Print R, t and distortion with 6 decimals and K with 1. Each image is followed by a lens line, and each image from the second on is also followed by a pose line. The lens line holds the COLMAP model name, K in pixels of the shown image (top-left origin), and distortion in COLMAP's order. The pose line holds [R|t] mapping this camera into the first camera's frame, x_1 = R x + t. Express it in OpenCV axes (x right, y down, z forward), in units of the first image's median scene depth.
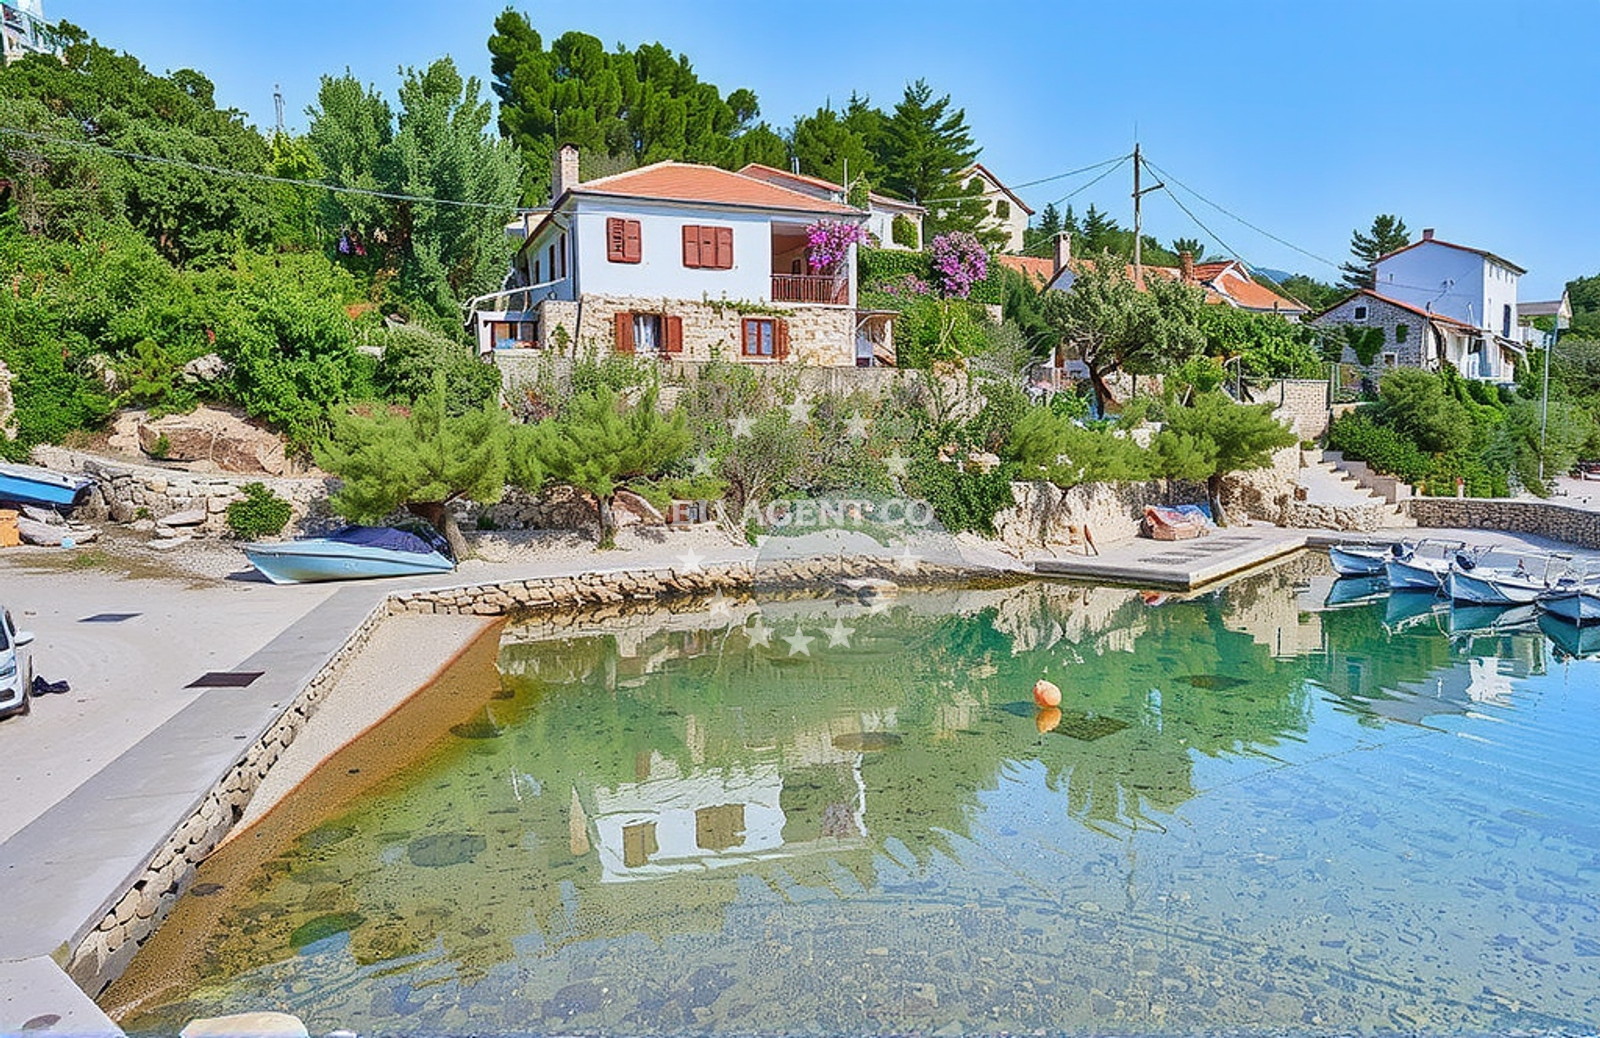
lens RADIAL K [[1042.3, 0, 783.5], [0, 1042.3, 517.2], [0, 0, 1]] dist [-0.002967, -0.003945]
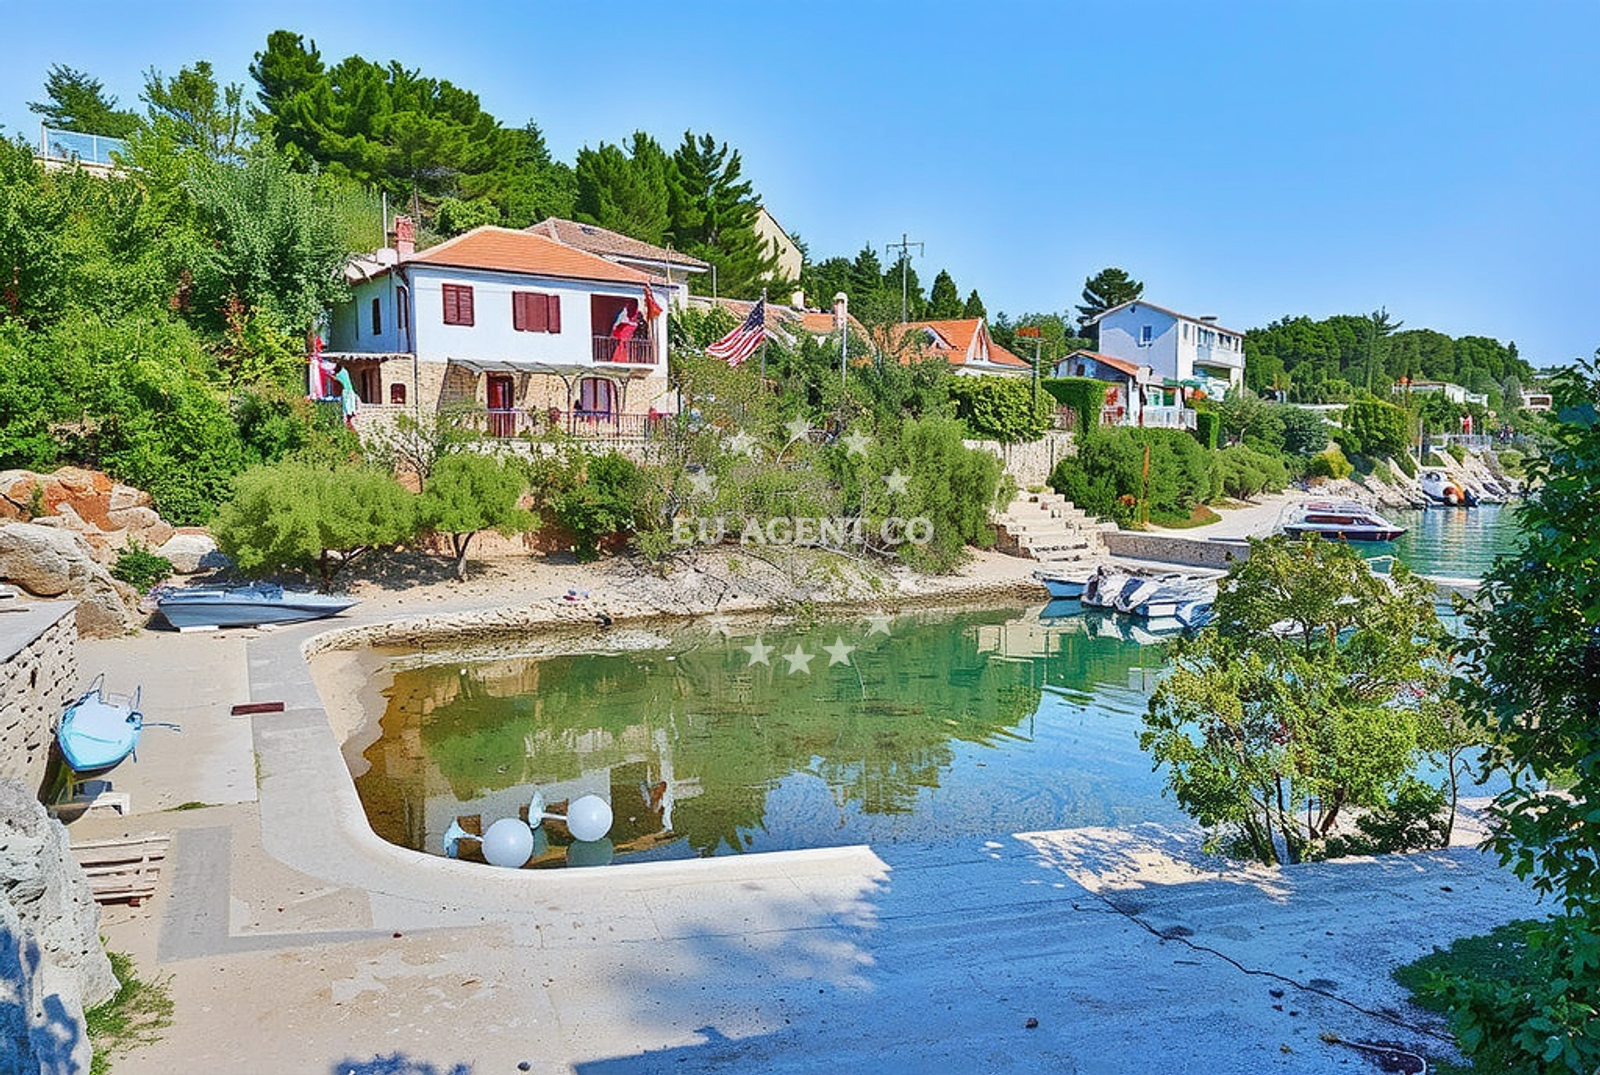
lens RADIAL K [[1026.5, 0, 800.0], [0, 1026.5, 537.5], [0, 0, 1]] dist [0.002676, 0.000426]
pose [[0.974439, -0.016640, 0.224037, -0.046155], [0.016889, 0.999857, 0.000804, -0.014500], [-0.224019, 0.003001, 0.974580, -0.123679]]
